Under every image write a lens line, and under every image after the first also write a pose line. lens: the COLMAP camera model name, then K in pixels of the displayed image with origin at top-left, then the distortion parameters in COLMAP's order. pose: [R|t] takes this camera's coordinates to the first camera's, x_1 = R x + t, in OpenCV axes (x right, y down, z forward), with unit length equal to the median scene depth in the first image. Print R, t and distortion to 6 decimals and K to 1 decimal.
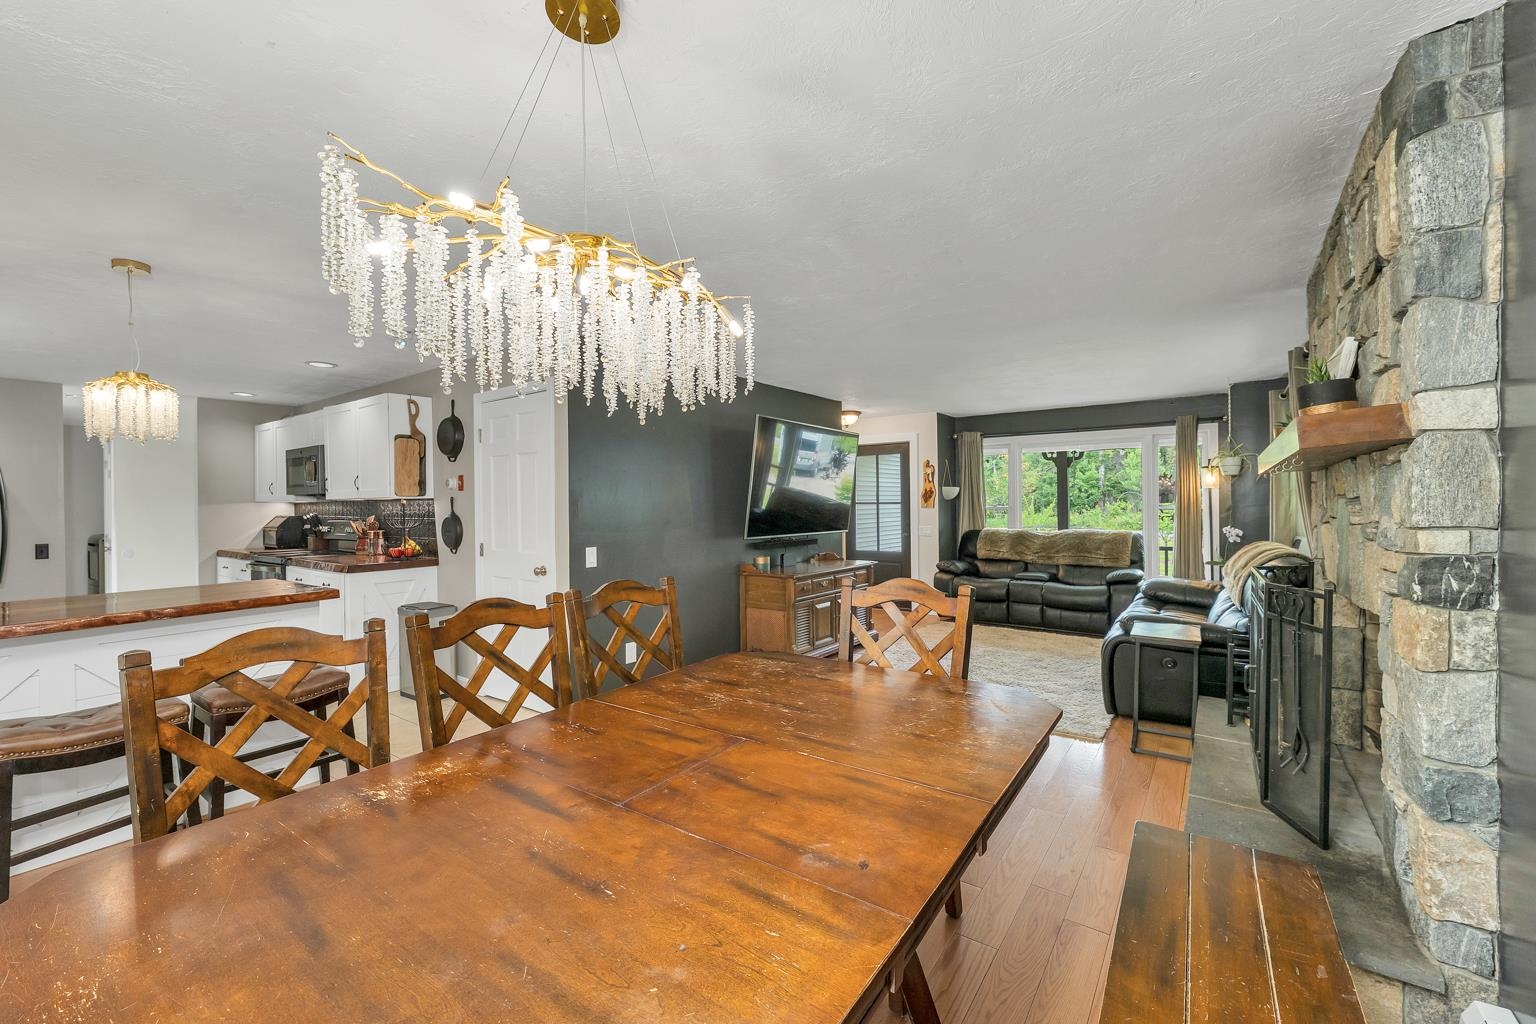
lens RADIAL K [[641.2, 0, 762.9], [0, 641.2, 505.1], [0, 0, 1]] dist [-0.000892, -0.000002]
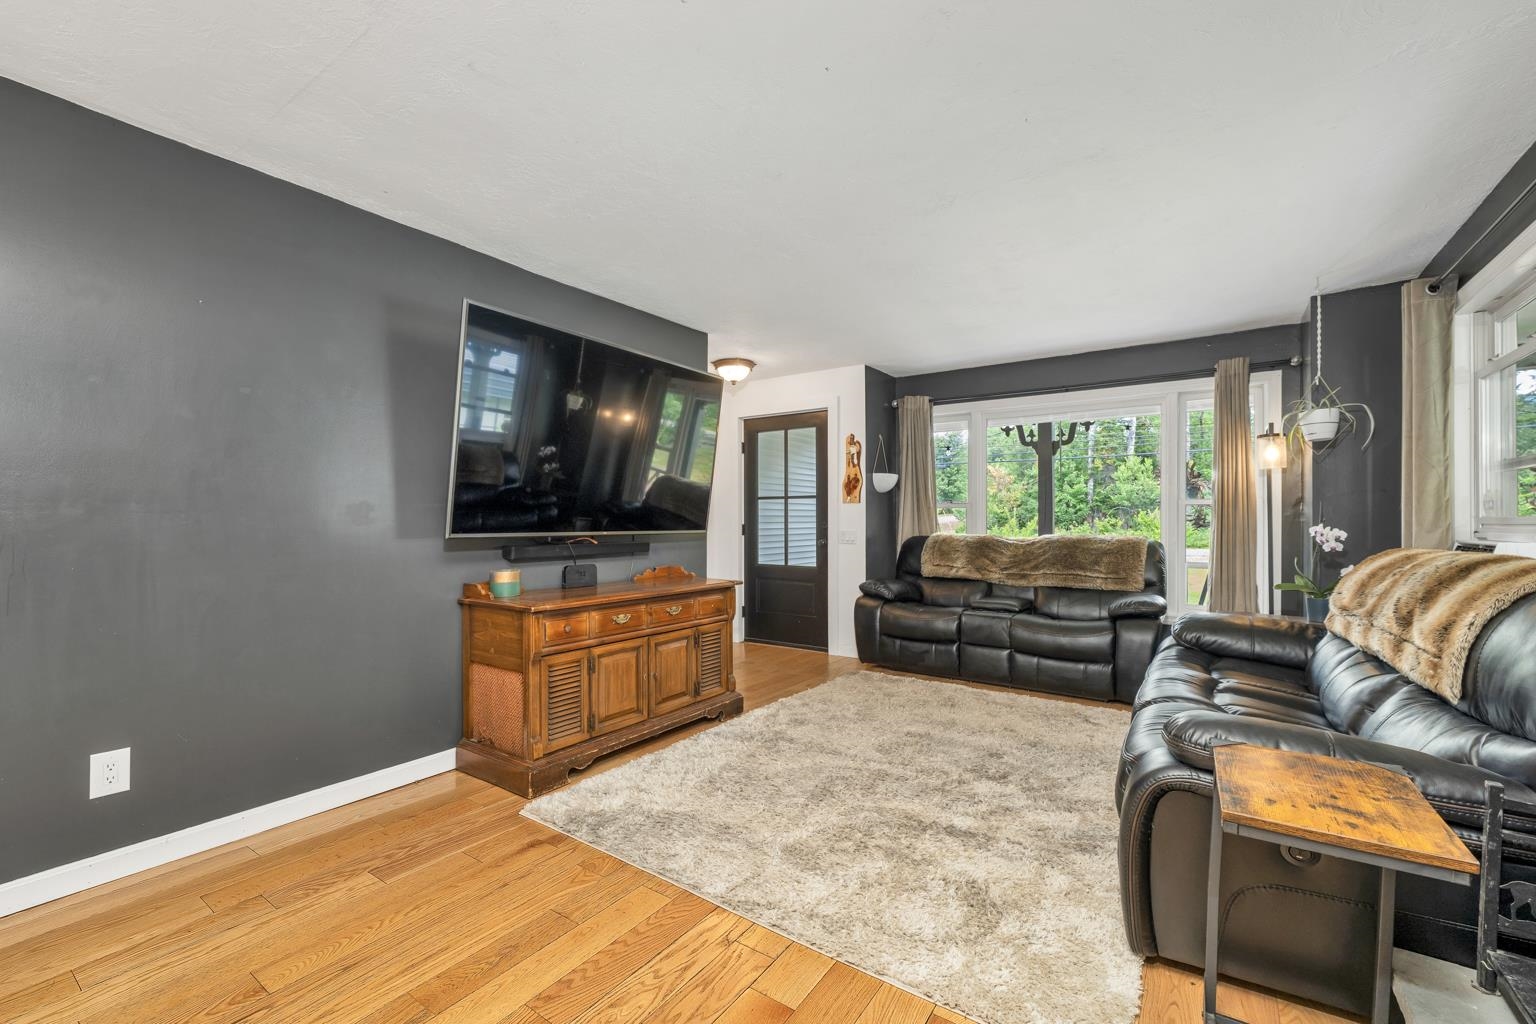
lens RADIAL K [[641.2, 0, 766.5], [0, 641.2, 525.0], [0, 0, 1]] dist [-0.000892, -0.000002]
pose [[0.999742, 0.008147, 0.021204, 0.156512], [-0.008216, 0.999961, 0.003163, 0.027262], [-0.021178, -0.003337, 0.999770, 0.321644]]
